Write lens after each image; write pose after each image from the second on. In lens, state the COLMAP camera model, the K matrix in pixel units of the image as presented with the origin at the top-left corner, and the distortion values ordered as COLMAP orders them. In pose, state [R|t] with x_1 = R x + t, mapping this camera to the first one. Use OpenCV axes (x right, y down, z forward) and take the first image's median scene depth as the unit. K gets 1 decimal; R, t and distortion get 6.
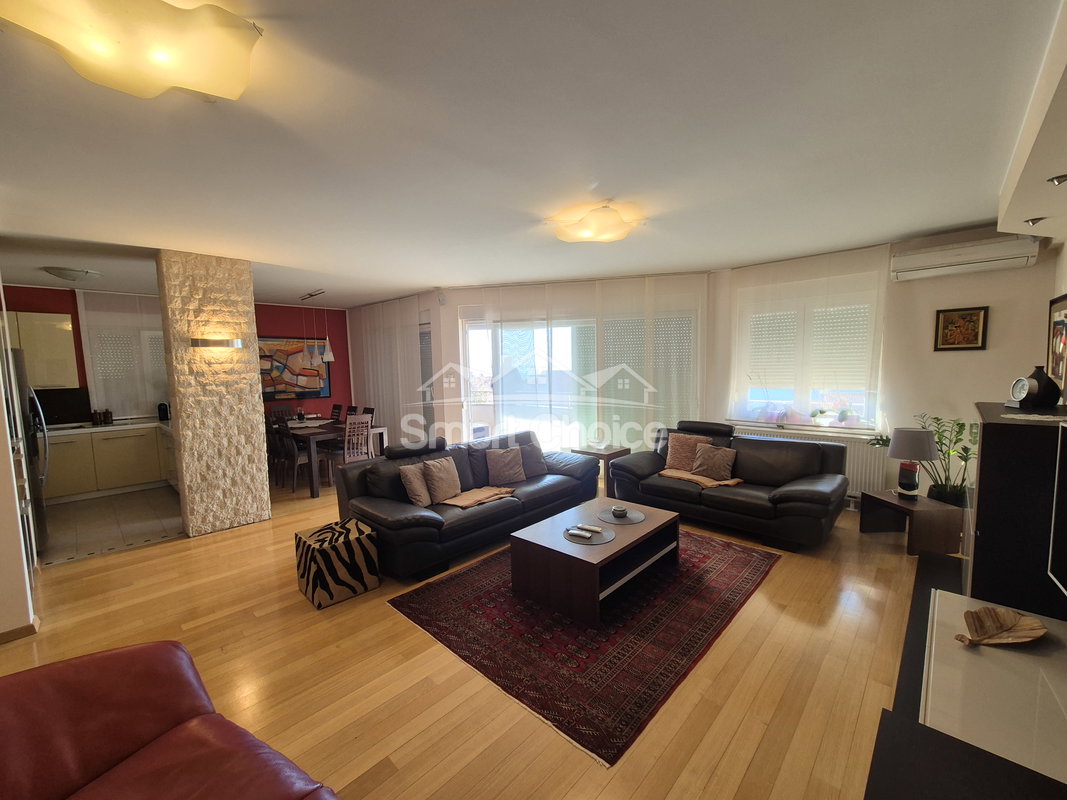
lens RADIAL K [[436.4, 0, 533.8], [0, 436.4, 401.6], [0, 0, 1]] dist [0.006614, -0.000032]
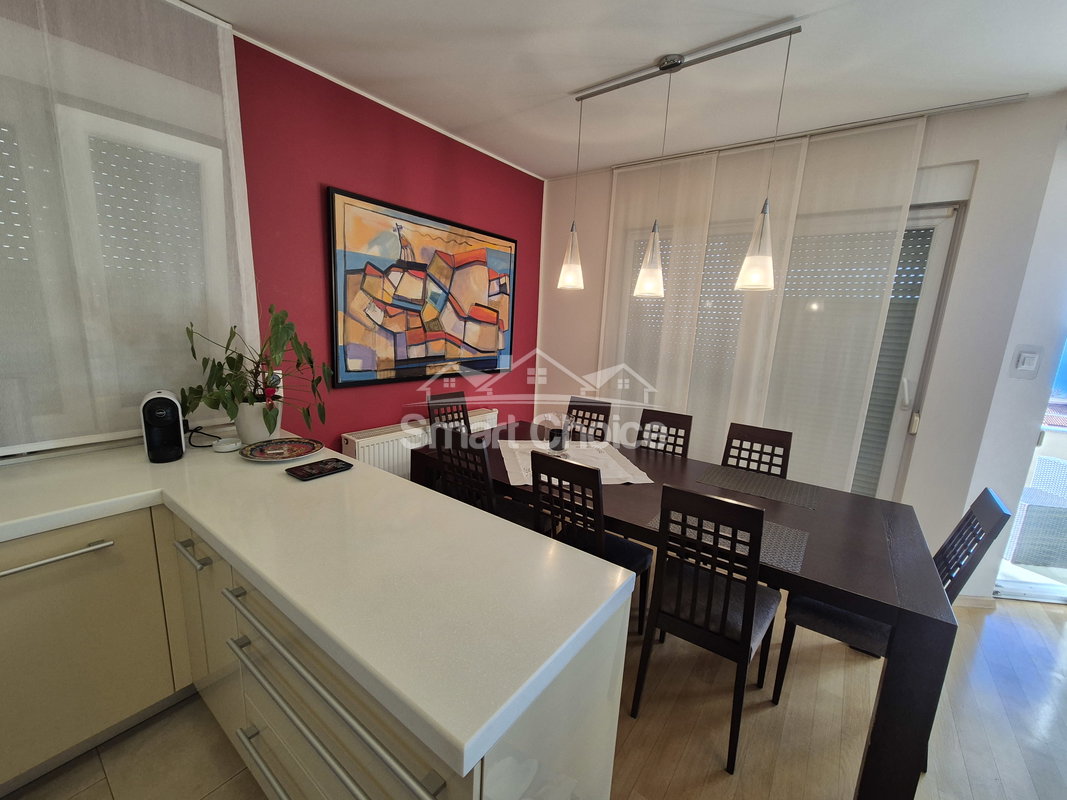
lens RADIAL K [[436.4, 0, 530.7], [0, 436.4, 397.0], [0, 0, 1]] dist [0.006614, -0.000032]
pose [[0.991115, 0.047948, 0.124061, -0.544474], [-0.060540, 0.993164, 0.099801, -0.032893], [-0.118428, -0.106425, 0.987243, 0.587602]]
